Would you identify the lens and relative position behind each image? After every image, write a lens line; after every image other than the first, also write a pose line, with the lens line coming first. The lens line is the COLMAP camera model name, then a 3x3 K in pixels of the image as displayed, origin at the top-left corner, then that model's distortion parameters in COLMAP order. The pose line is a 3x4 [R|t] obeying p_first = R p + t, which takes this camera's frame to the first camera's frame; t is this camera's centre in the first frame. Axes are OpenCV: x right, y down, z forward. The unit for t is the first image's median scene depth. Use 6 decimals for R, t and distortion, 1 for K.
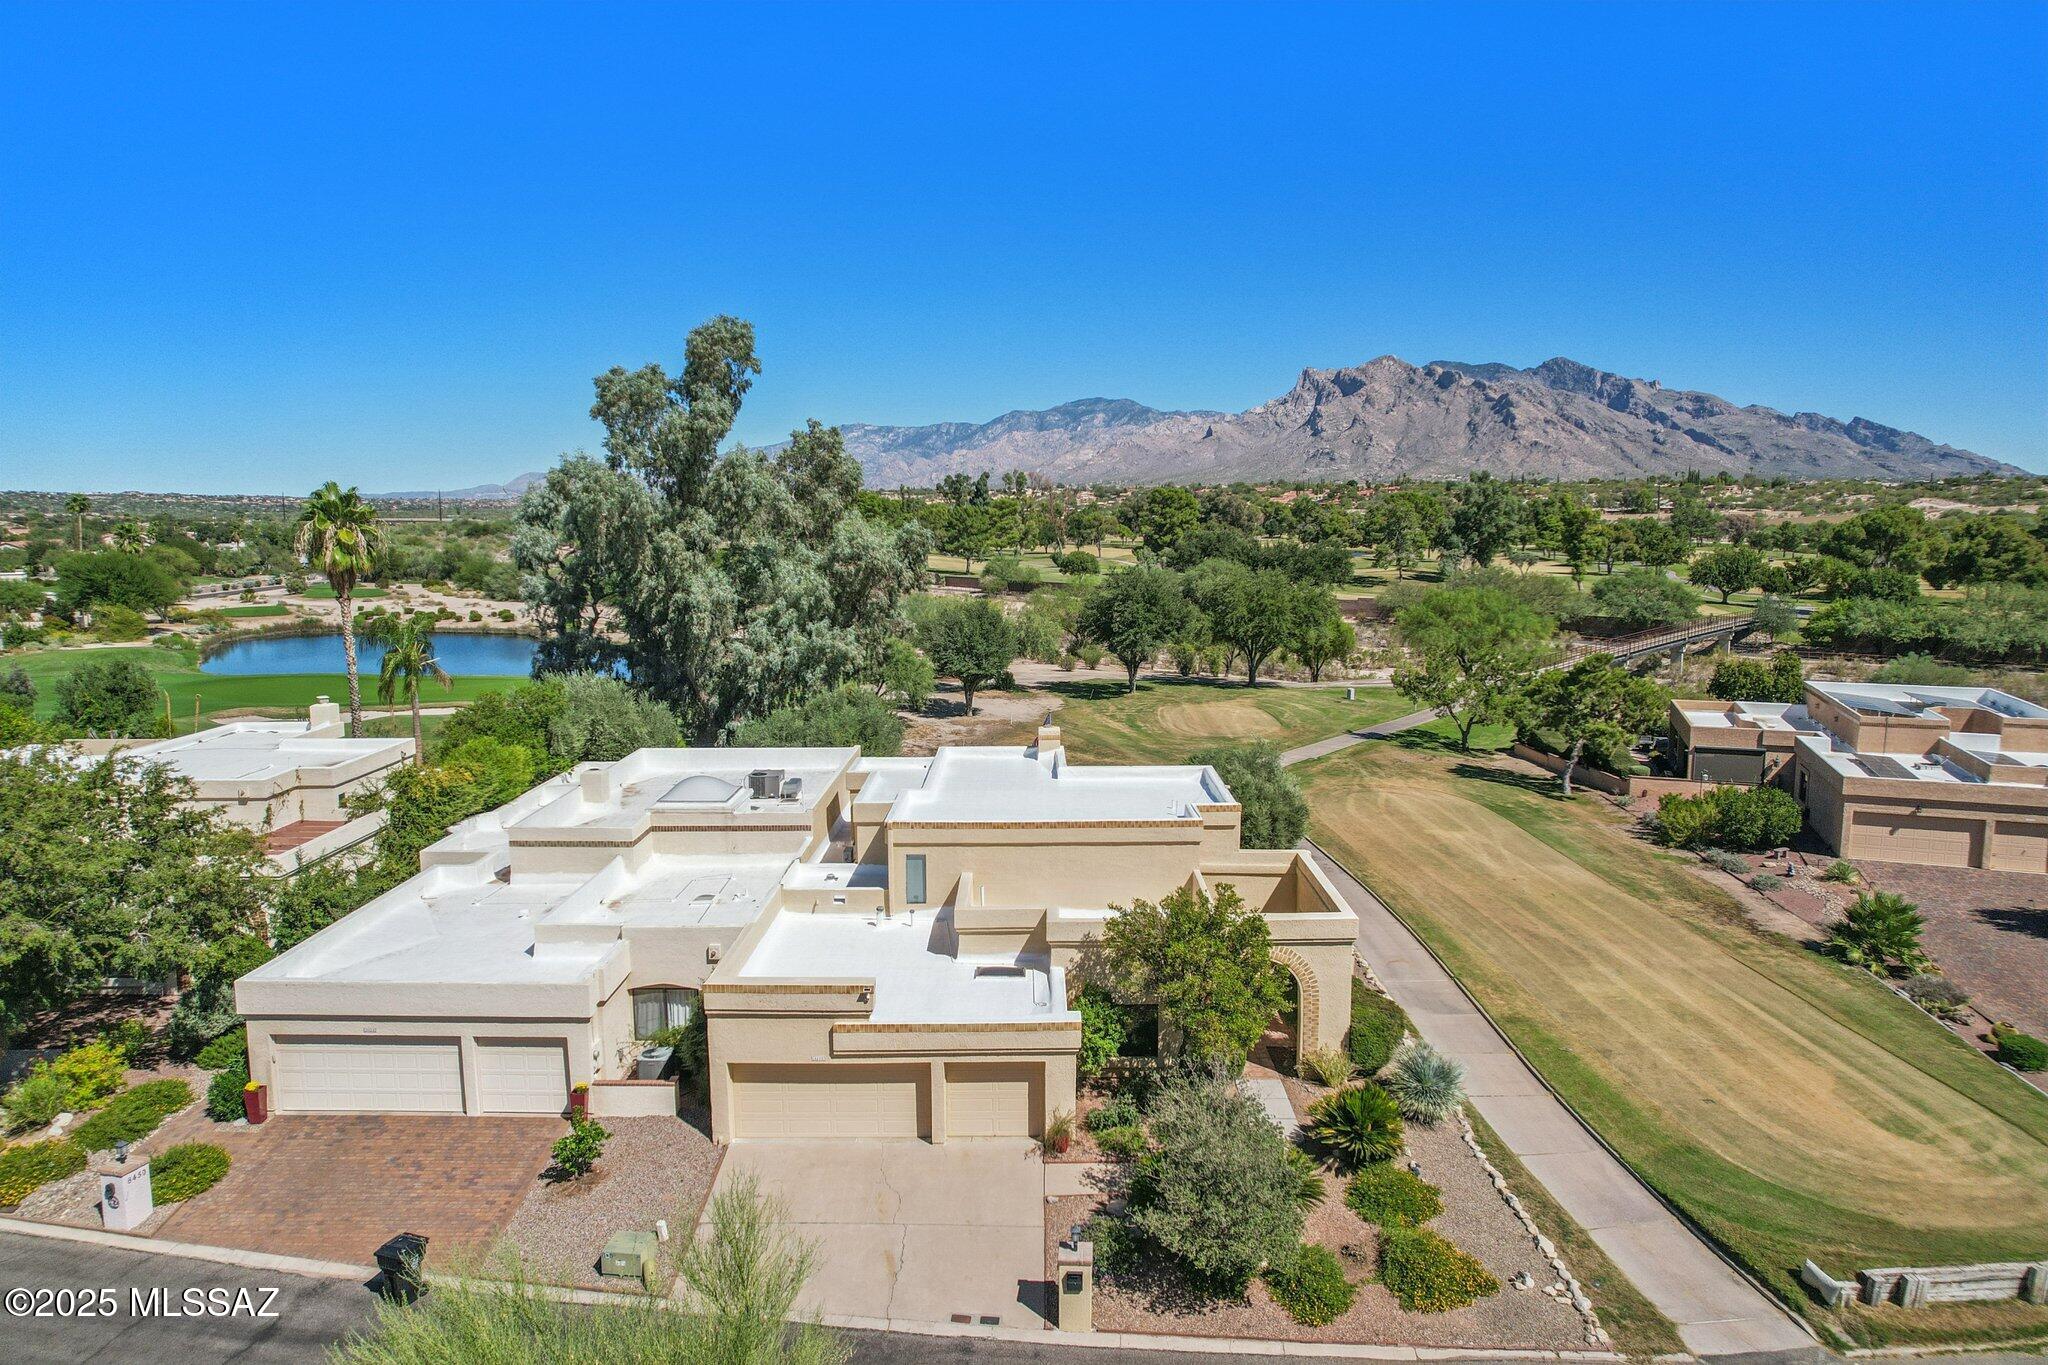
lens RADIAL K [[1266.9, 0, 986.1], [0, 1266.9, 679.9], [0, 0, 1]] dist [-0.062218, 0.042006]
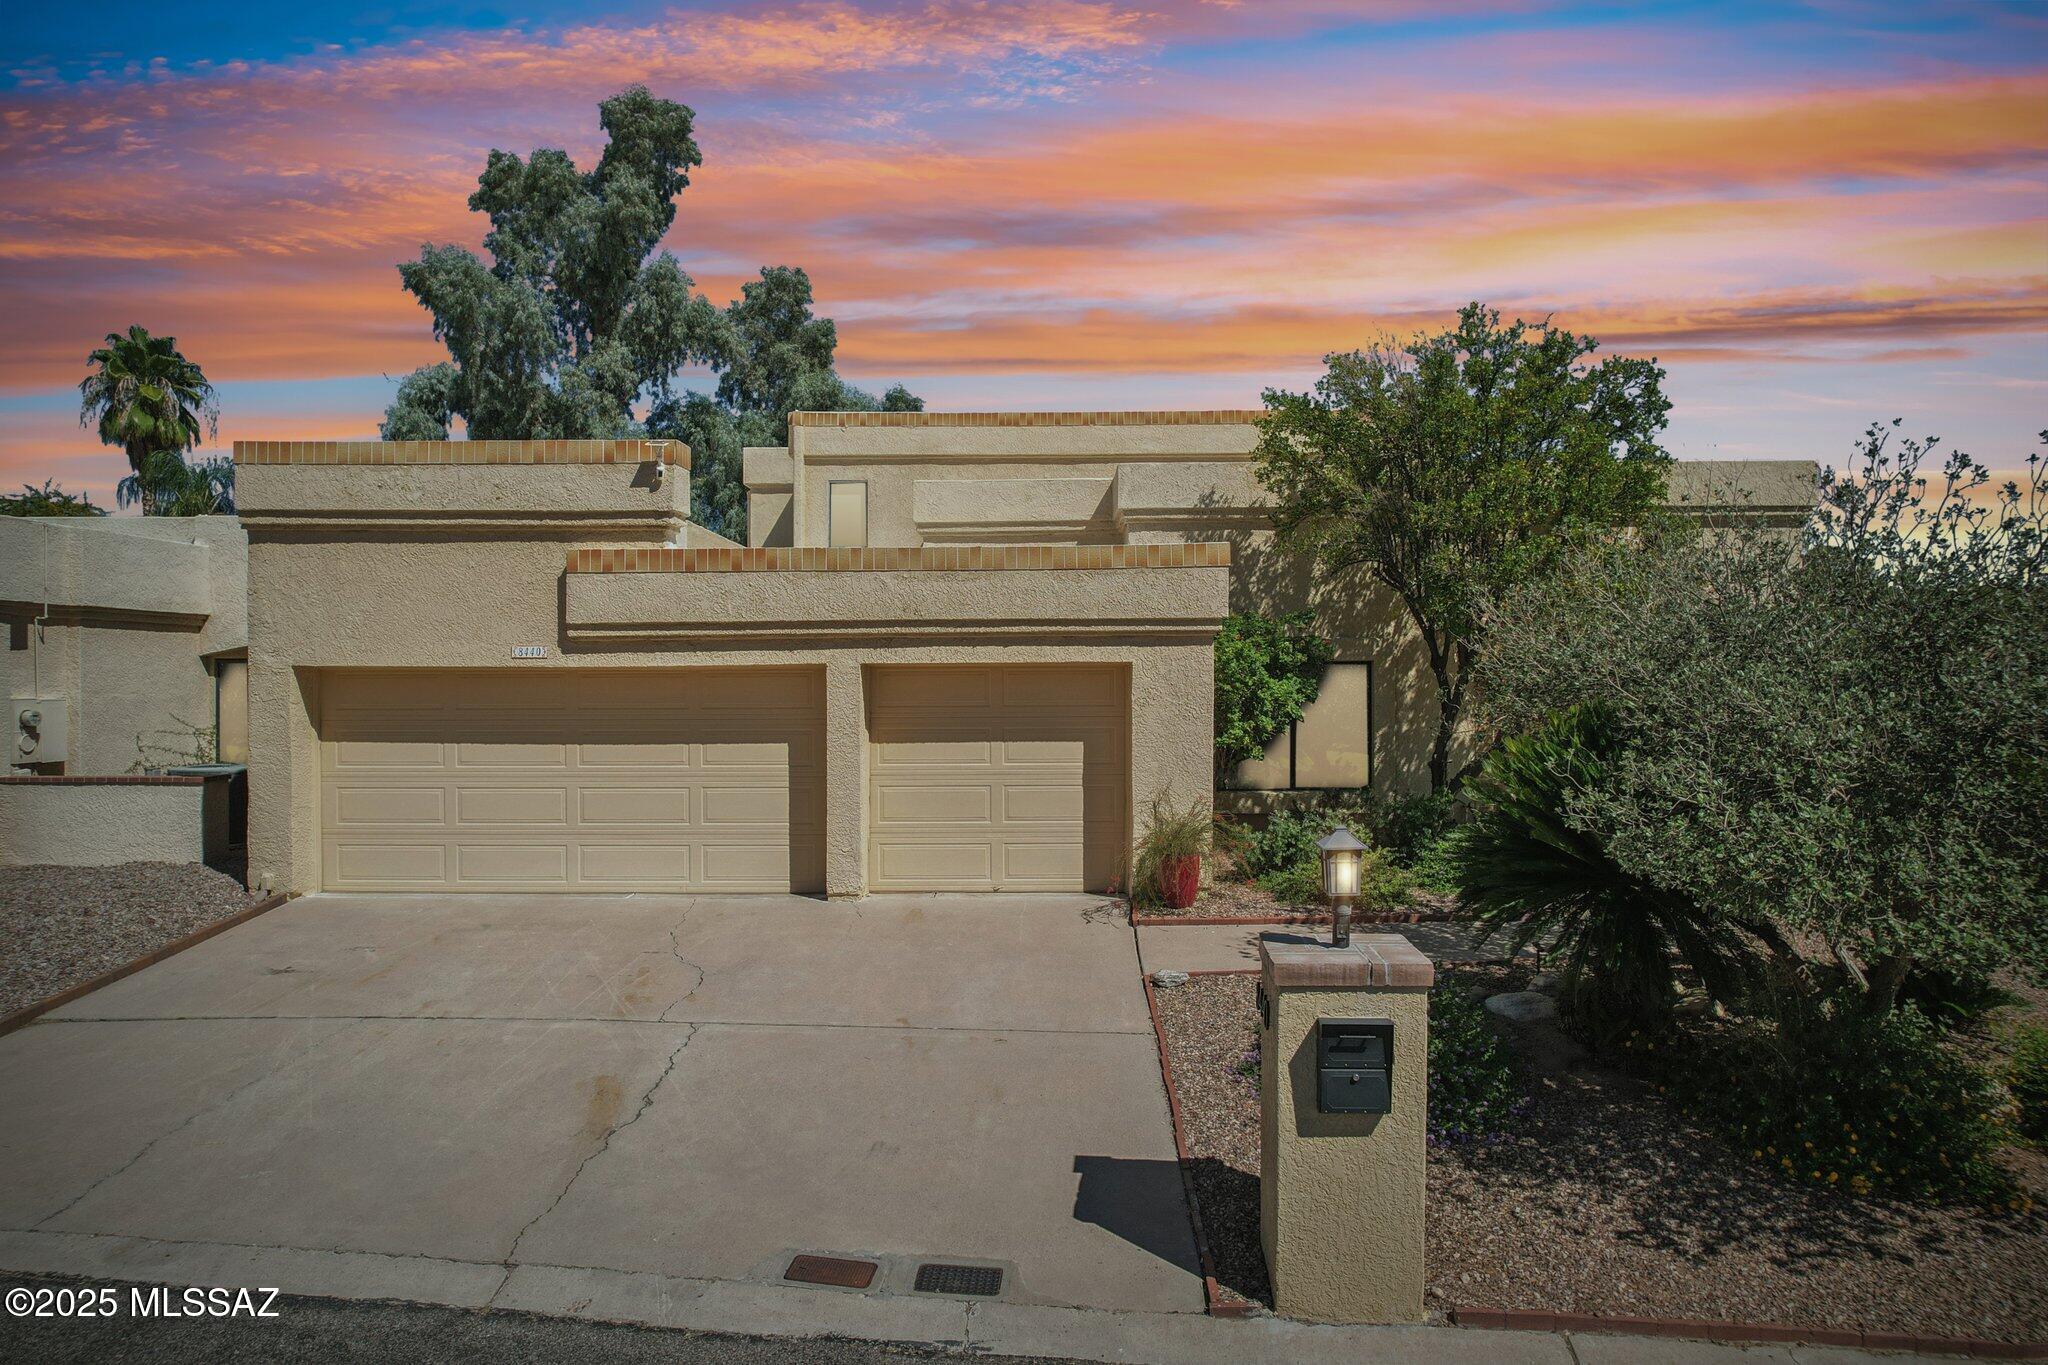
lens RADIAL K [[1293.4, 0, 1005.1], [0, 1293.4, 681.6], [0, 0, 1]] dist [-0.073558, 0.064227]
pose [[0.999911, 0.011899, 0.005991, 0.004732], [-0.011092, 0.992665, -0.120387, 0.235849], [-0.007380, 0.120310, 0.992709, 0.413051]]
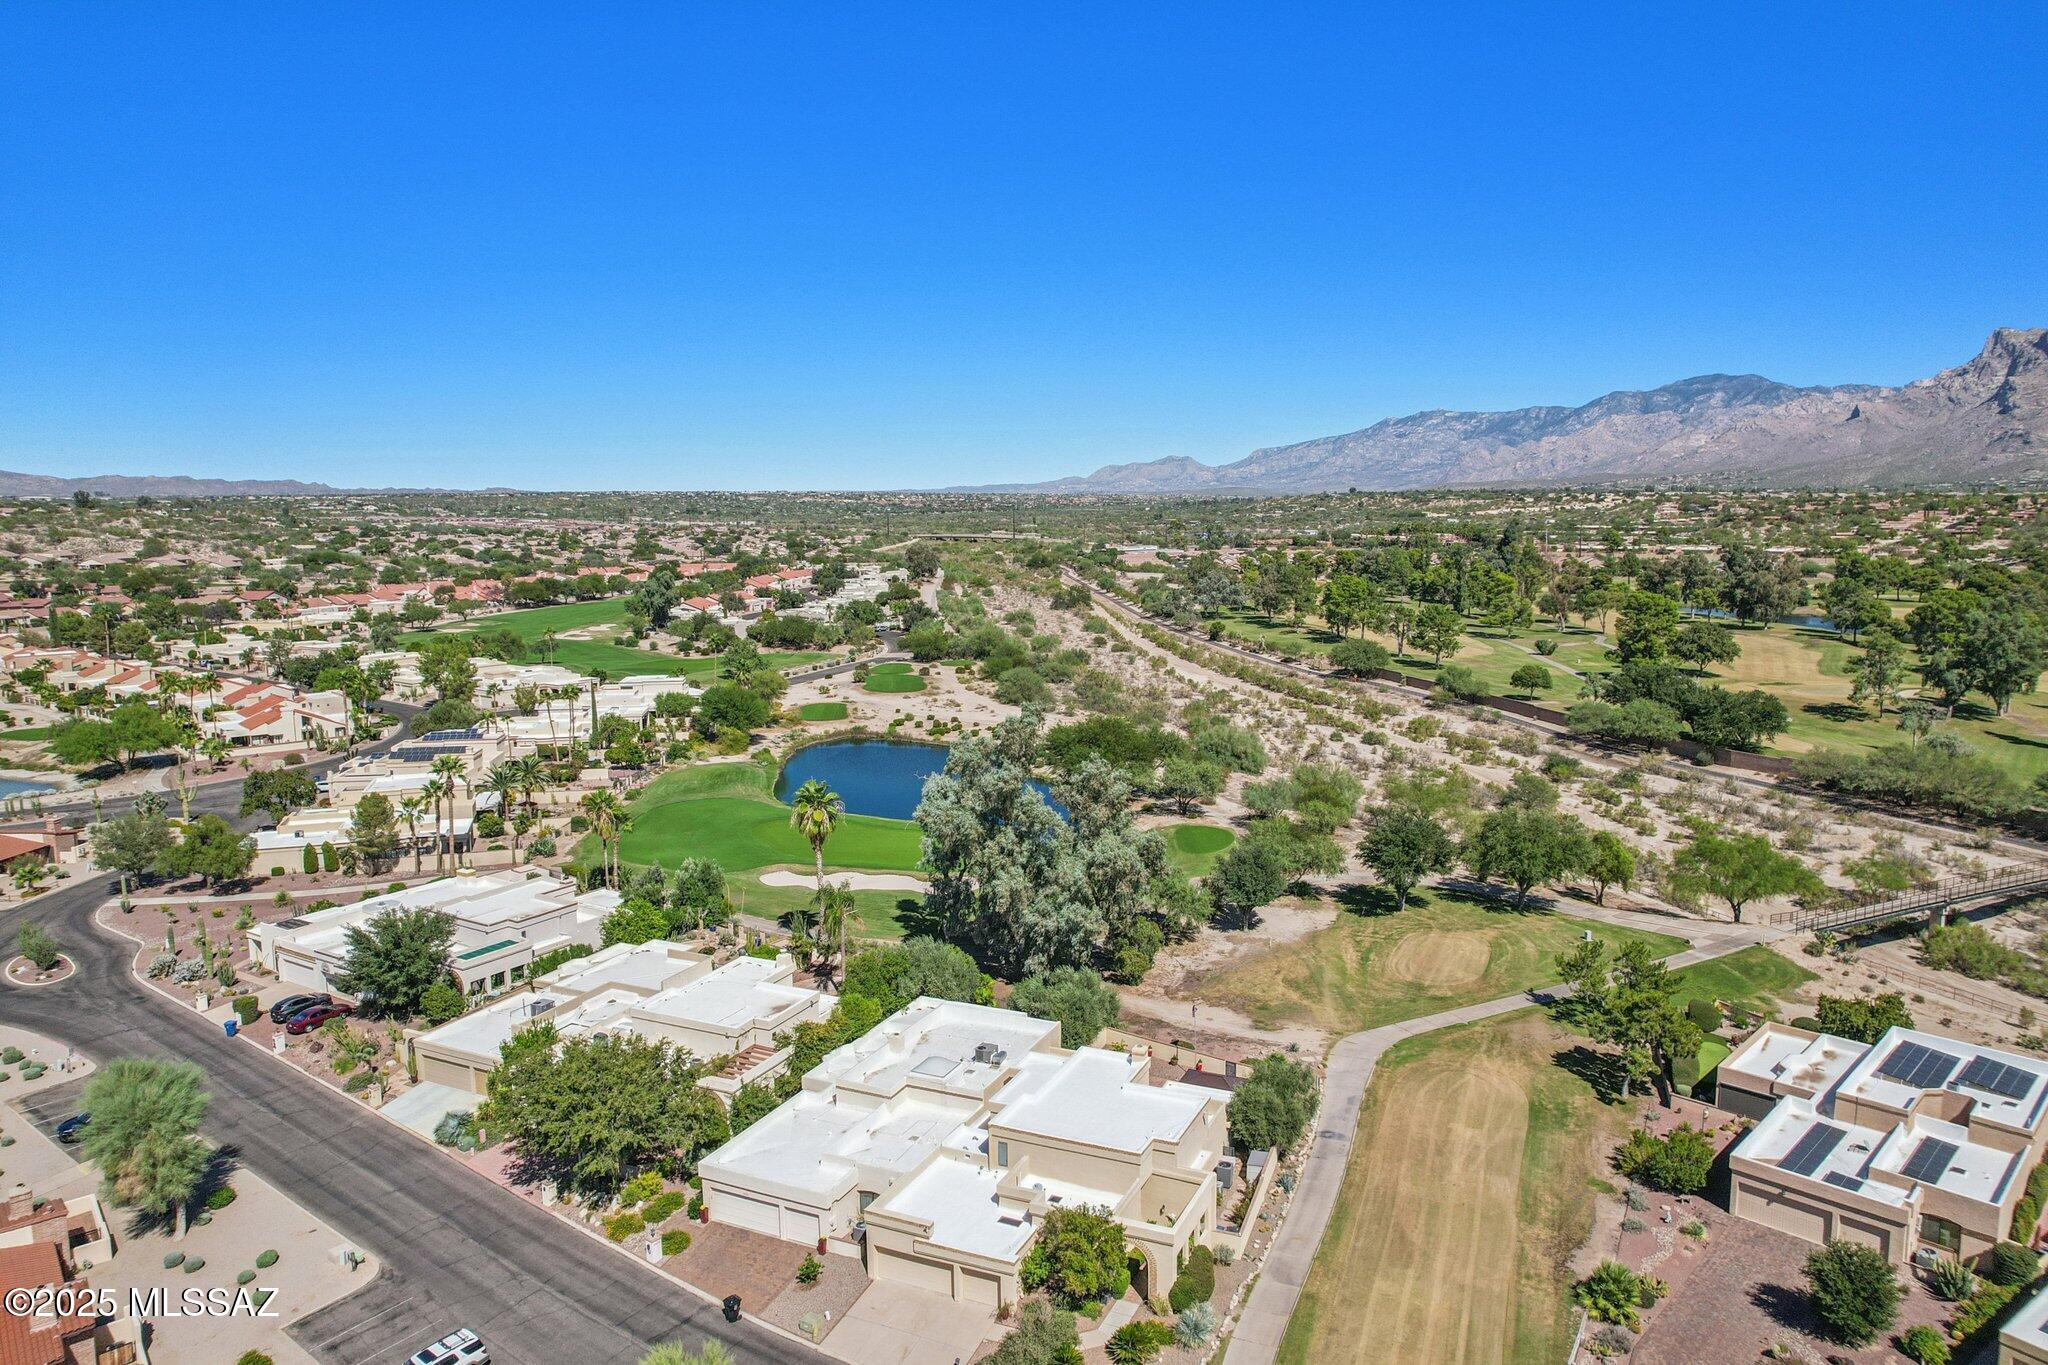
lens RADIAL K [[1293.4, 0, 1005.1], [0, 1293.4, 681.6], [0, 0, 1]] dist [-0.073558, 0.064227]
pose [[0.909021, 0.035641, -0.415223, 0.649335], [-0.030510, 0.999354, 0.018988, -0.530394], [0.415631, -0.004593, 0.909522, -0.689086]]
